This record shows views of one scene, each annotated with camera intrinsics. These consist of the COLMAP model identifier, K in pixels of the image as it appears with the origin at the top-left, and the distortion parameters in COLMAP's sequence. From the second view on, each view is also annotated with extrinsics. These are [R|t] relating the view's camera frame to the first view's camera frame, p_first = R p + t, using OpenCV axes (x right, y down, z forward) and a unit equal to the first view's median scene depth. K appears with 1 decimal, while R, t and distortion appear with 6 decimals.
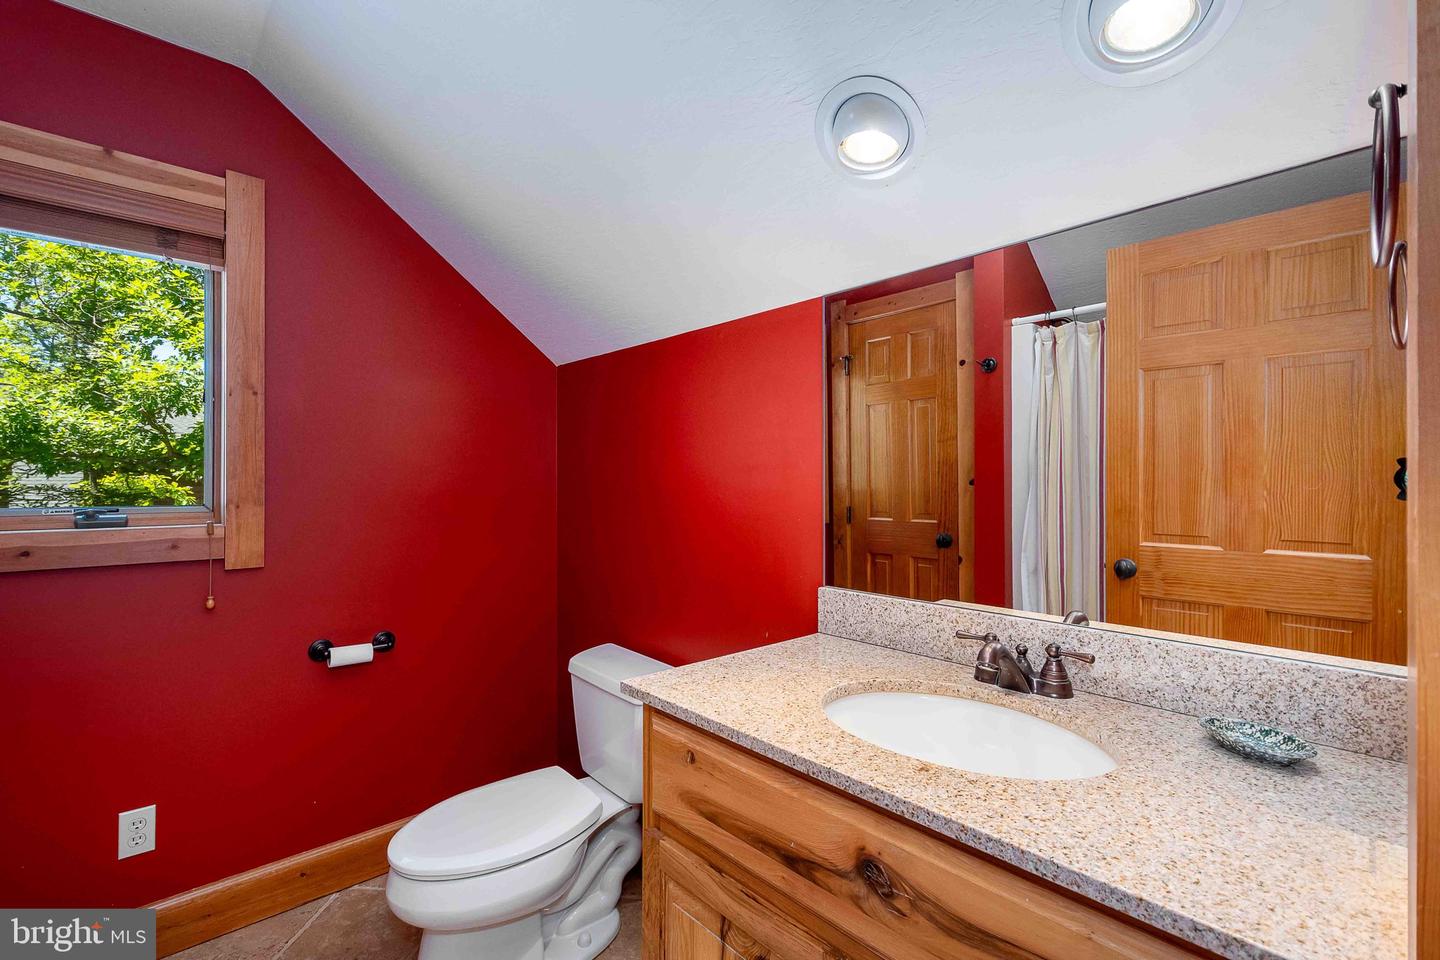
lens RADIAL K [[627.0, 0, 705.3], [0, 627.0, 489.0], [0, 0, 1]] dist [0.019499, -0.005867]
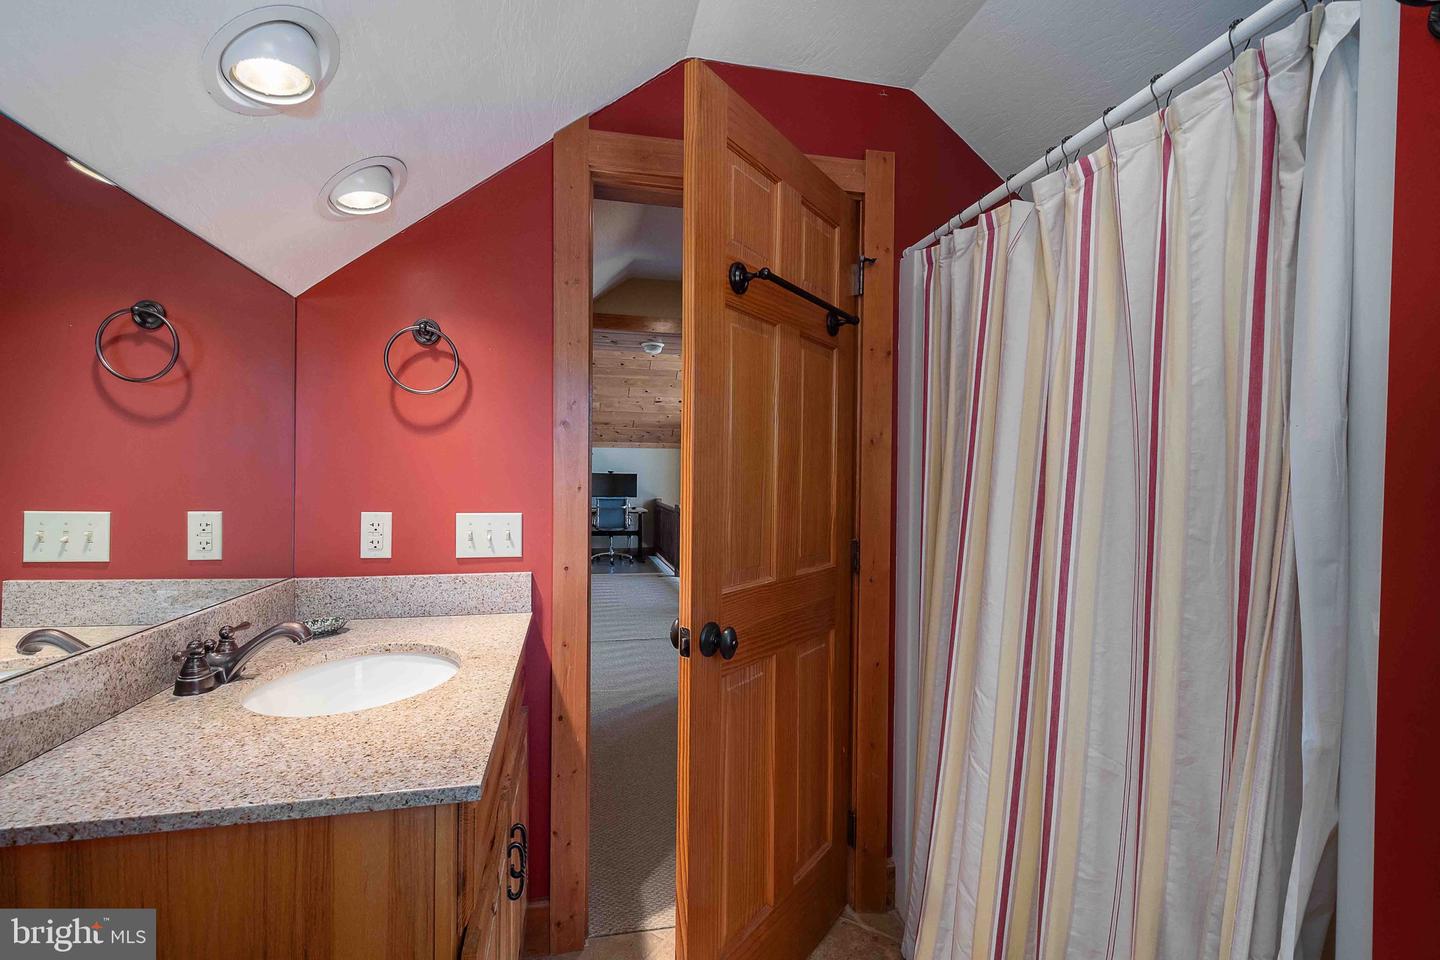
lens RADIAL K [[627.0, 0, 705.3], [0, 627.0, 489.0], [0, 0, 1]] dist [0.019499, -0.005867]
pose [[-0.871037, -0.012621, 0.491056, -0.666094], [-0.003447, 0.999802, 0.019583, -0.015342], [-0.491206, 0.015364, -0.870908, 1.474017]]
